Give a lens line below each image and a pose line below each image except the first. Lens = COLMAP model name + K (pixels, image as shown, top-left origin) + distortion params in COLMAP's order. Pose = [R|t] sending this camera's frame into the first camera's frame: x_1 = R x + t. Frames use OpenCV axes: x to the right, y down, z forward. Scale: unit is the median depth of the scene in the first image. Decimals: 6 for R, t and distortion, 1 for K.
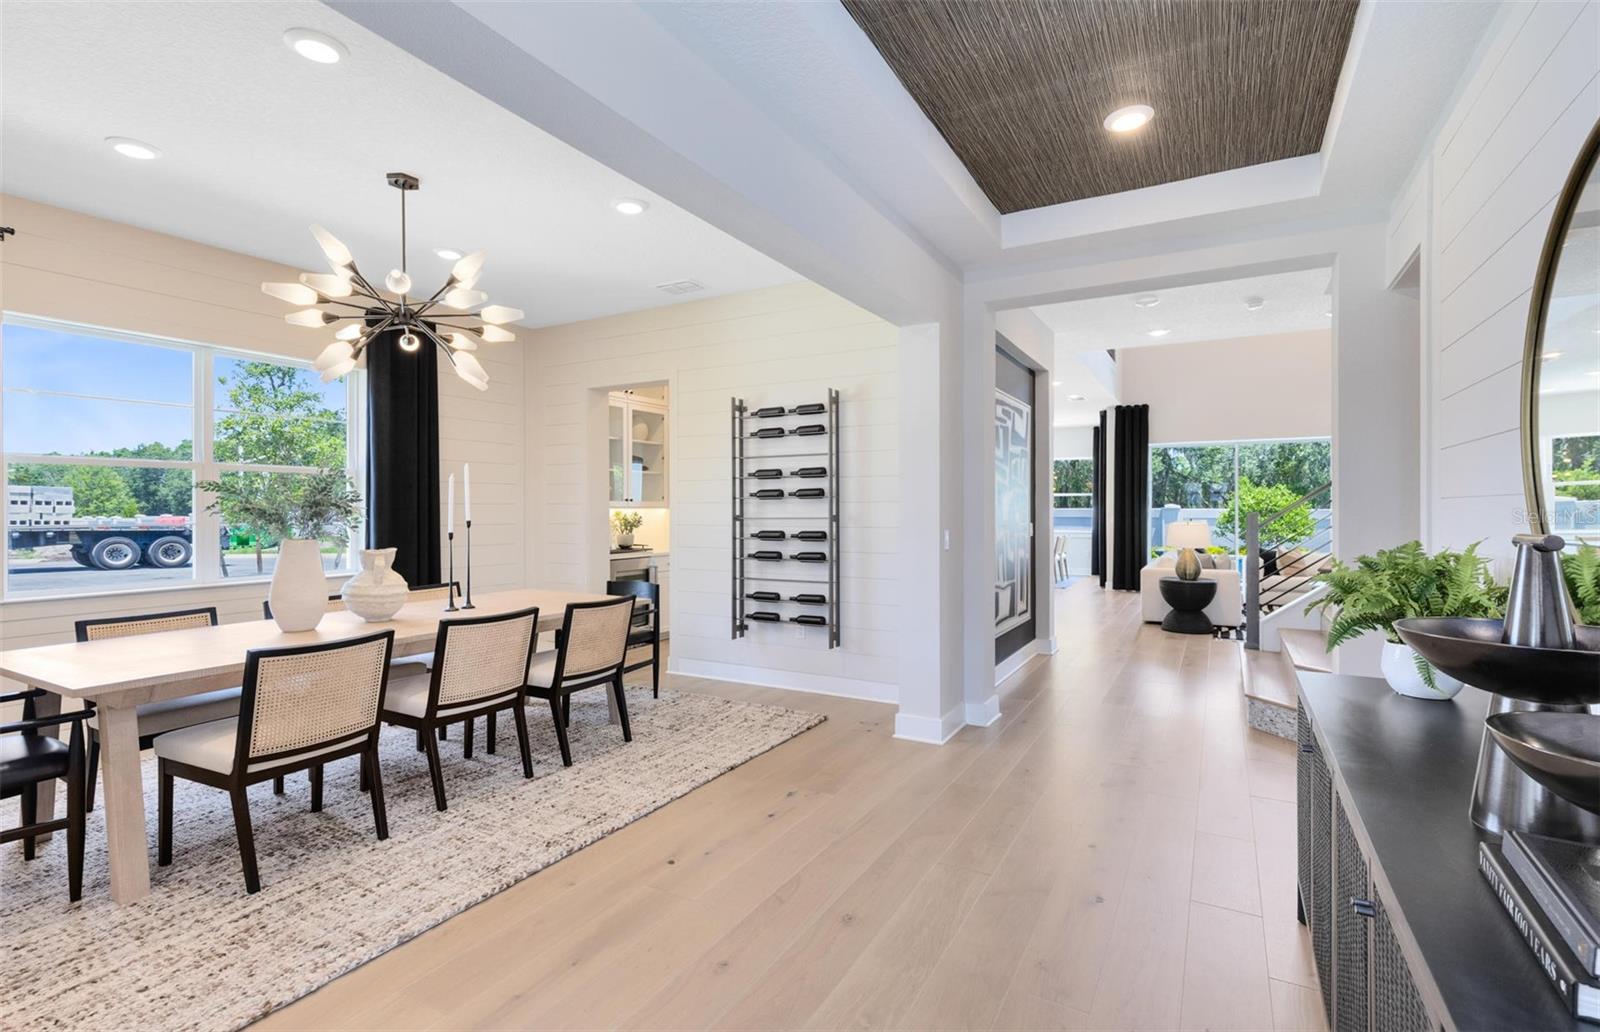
lens RADIAL K [[729.9, 0, 807.4], [0, 729.9, 509.7], [0, 0, 1]] dist [-0.000329, 0.002257]
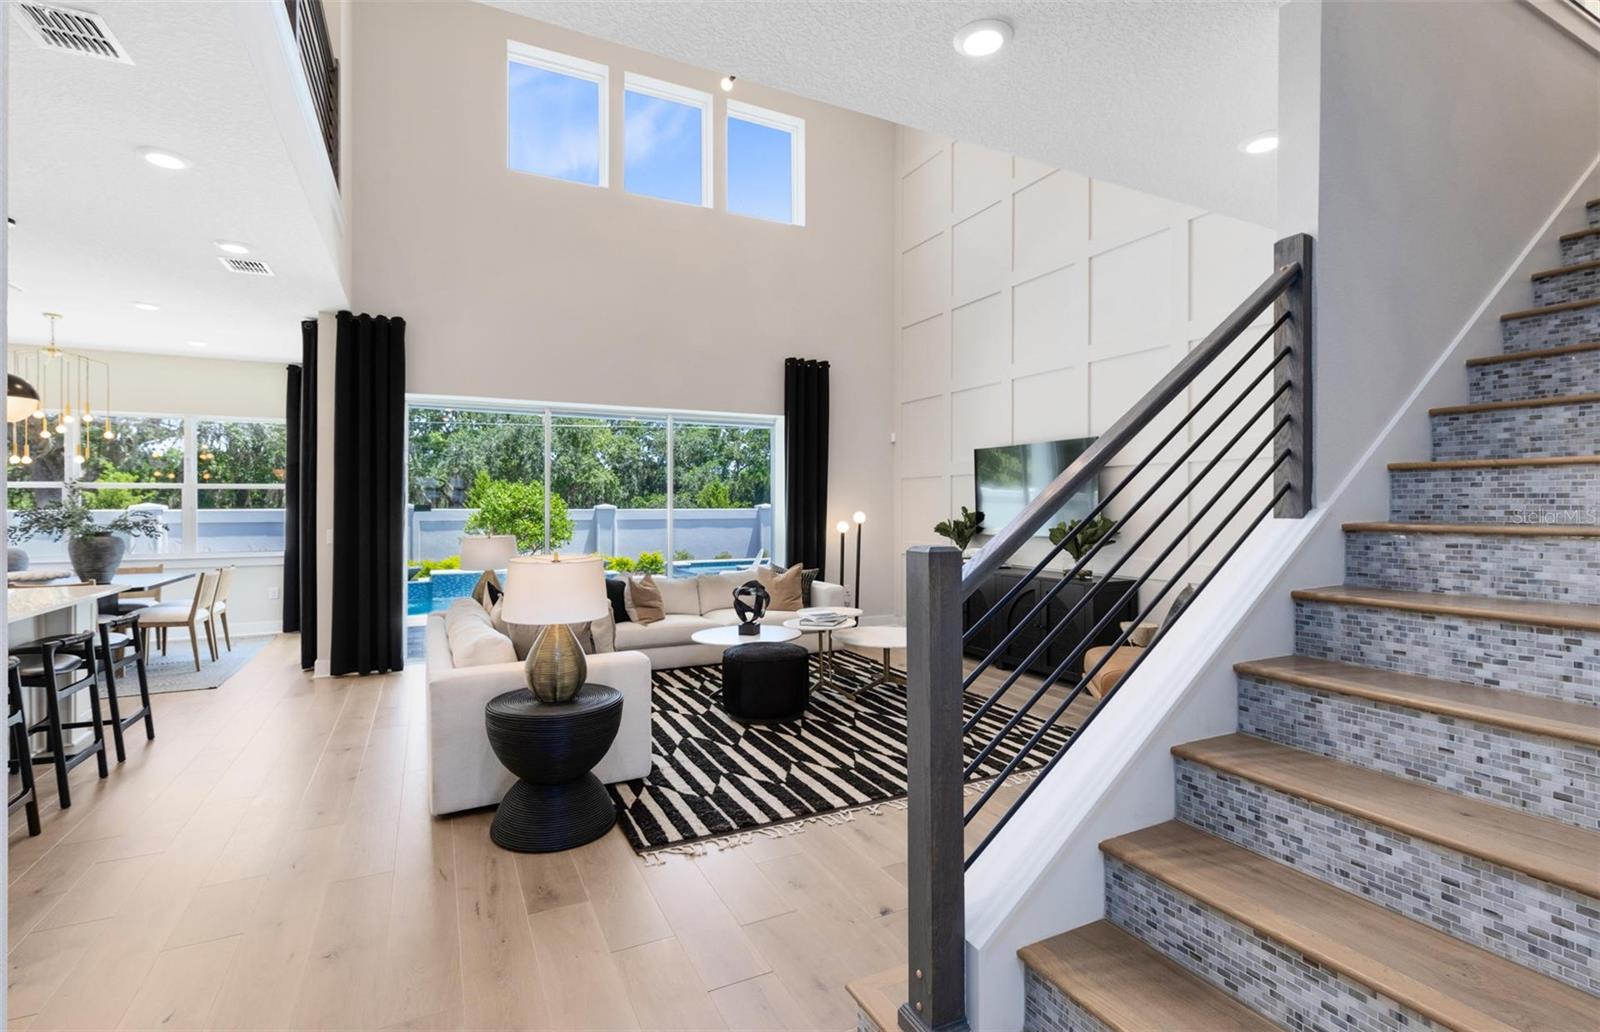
lens RADIAL K [[729.9, 0, 802.3], [0, 729.9, 503.7], [0, 0, 1]] dist [-0.000329, 0.002257]
pose [[0.550981, 0.003327, 0.834511, 0.139517], [0.000191, 0.999992, -0.004113, -0.005229], [-0.834518, 0.002426, 0.550976, 0.355660]]
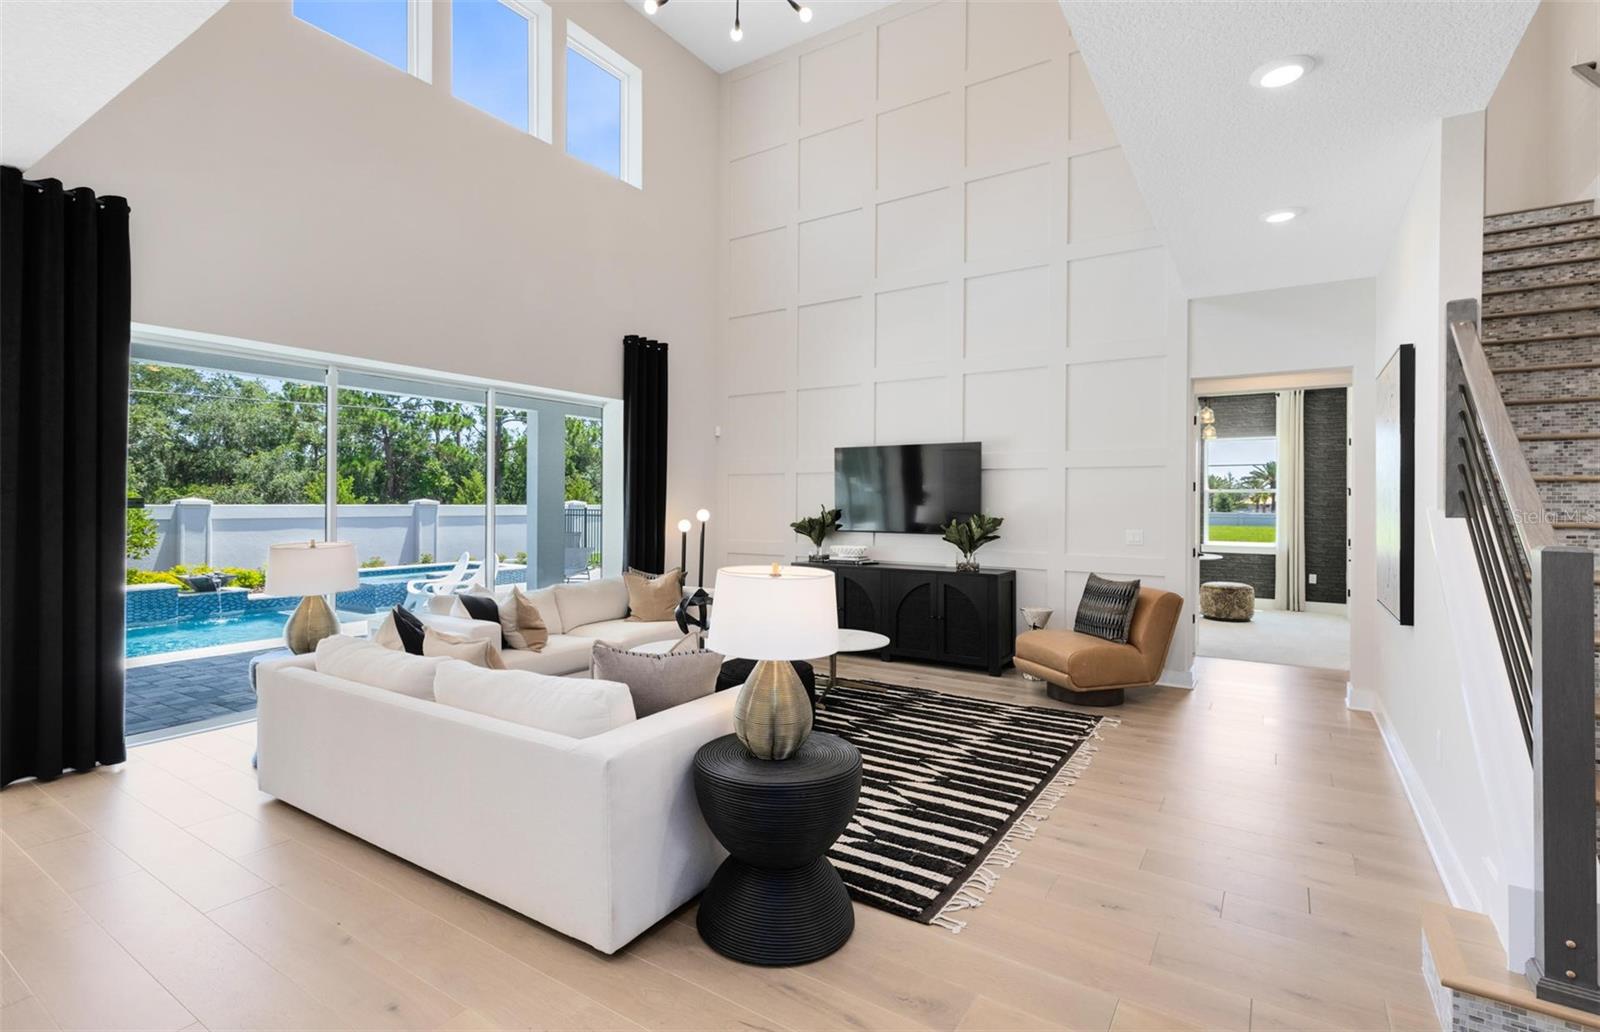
lens RADIAL K [[729.9, 0, 796.5], [0, 729.9, 505.0], [0, 0, 1]] dist [-0.000329, 0.002257]
pose [[0.063057, -0.000648, 0.998010, 0.115525], [-0.005563, 0.999984, 0.001001, -0.005404], [-0.997994, -0.005615, 0.063052, 0.515403]]
